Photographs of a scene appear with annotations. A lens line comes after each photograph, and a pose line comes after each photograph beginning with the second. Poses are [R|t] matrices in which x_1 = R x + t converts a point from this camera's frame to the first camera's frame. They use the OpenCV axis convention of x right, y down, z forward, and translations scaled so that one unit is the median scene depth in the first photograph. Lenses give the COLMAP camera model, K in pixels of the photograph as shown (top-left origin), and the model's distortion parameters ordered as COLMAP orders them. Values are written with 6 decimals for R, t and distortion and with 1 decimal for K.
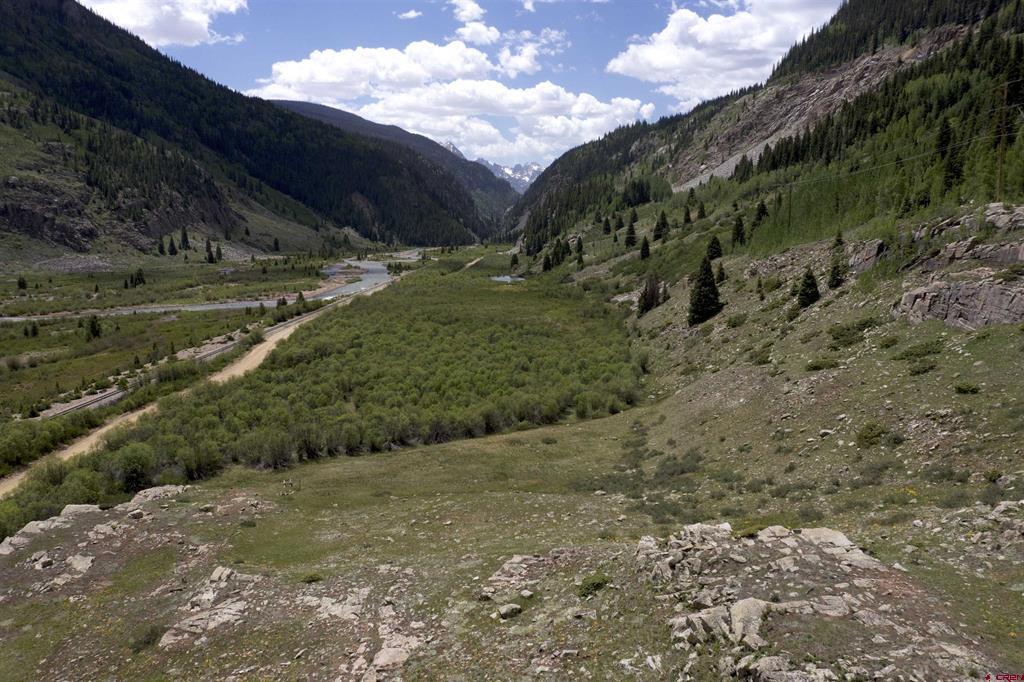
lens RADIAL K [[801.2, 0, 513.0], [0, 801.2, 340.9], [0, 0, 1]] dist [-0.021365, 0.014093]
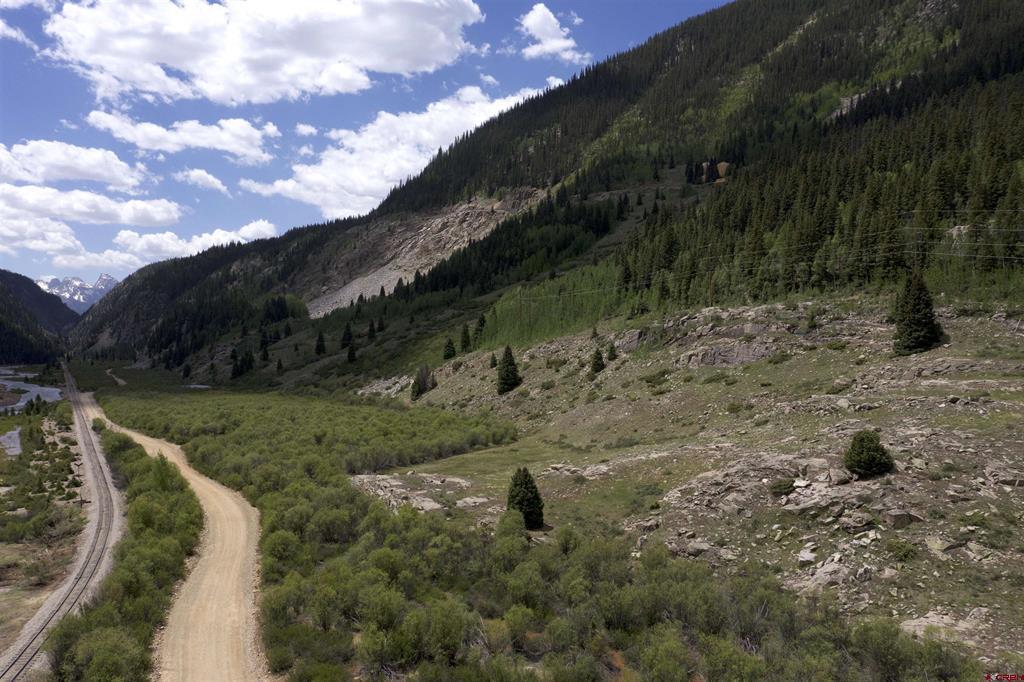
lens RADIAL K [[801.2, 0, 513.8], [0, 801.2, 342.5], [0, 0, 1]] dist [-0.021365, 0.014093]
pose [[0.861109, 0.005926, 0.508386, -0.118399], [0.069971, 0.989036, -0.130047, 0.019052], [-0.503583, 0.147557, 0.851253, -0.055507]]
